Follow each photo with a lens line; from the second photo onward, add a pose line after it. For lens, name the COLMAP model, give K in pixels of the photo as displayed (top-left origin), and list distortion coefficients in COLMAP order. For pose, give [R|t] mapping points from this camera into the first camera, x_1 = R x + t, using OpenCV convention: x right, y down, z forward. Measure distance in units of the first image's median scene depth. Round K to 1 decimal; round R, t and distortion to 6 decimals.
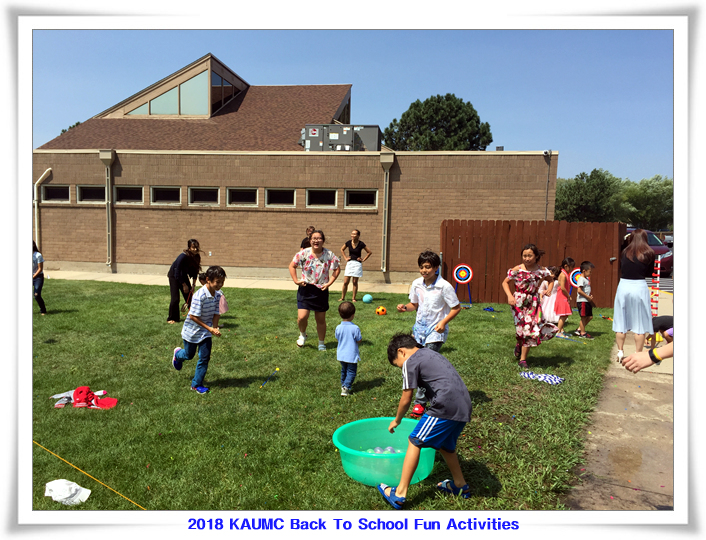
lens RADIAL K [[545.9, 0, 353.0], [0, 545.9, 270.0], [0, 0, 1]] dist [0.108589, -0.151819]
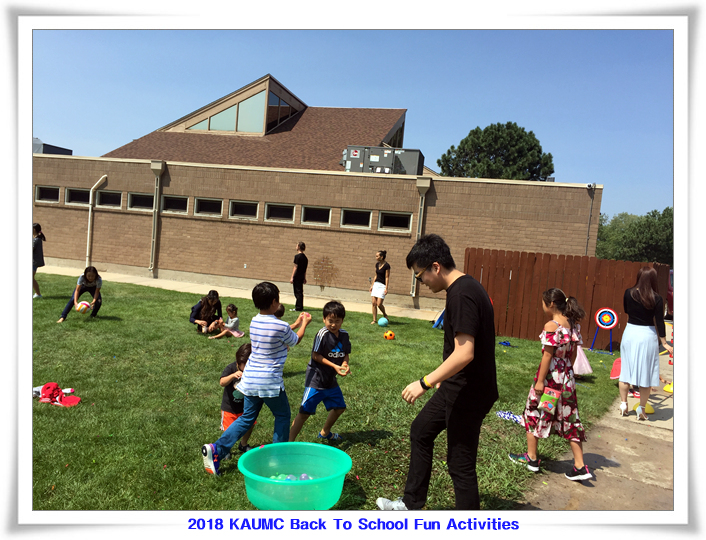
lens RADIAL K [[545.9, 0, 353.0], [0, 545.9, 270.0], [0, 0, 1]] dist [0.108589, -0.151819]
pose [[0.991740, 0.071649, -0.106387, 0.047646], [-0.075794, 0.996493, -0.035441, -0.001238], [0.103475, 0.043212, 0.993693, 0.006720]]
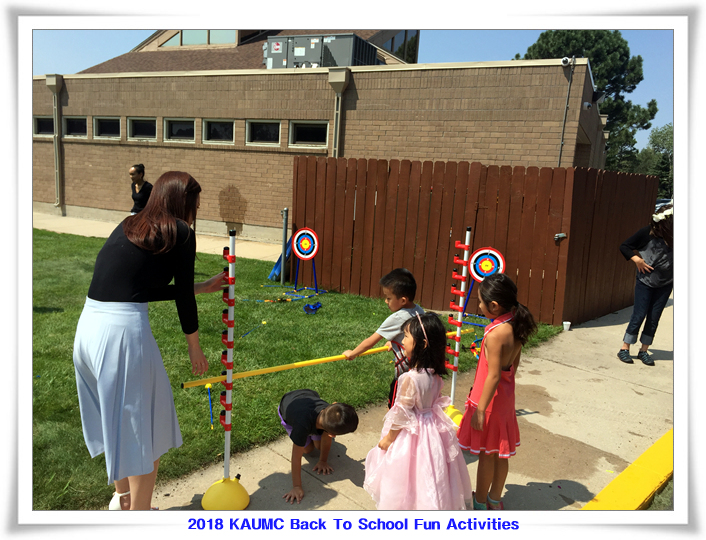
lens RADIAL K [[545.9, 0, 353.0], [0, 545.9, 270.0], [0, 0, 1]] dist [0.108589, -0.151819]
pose [[0.954653, 0.083531, -0.285764, 0.281295], [-0.061635, 0.994490, 0.084794, -0.012971], [0.291272, -0.063336, 0.954541, 0.274635]]
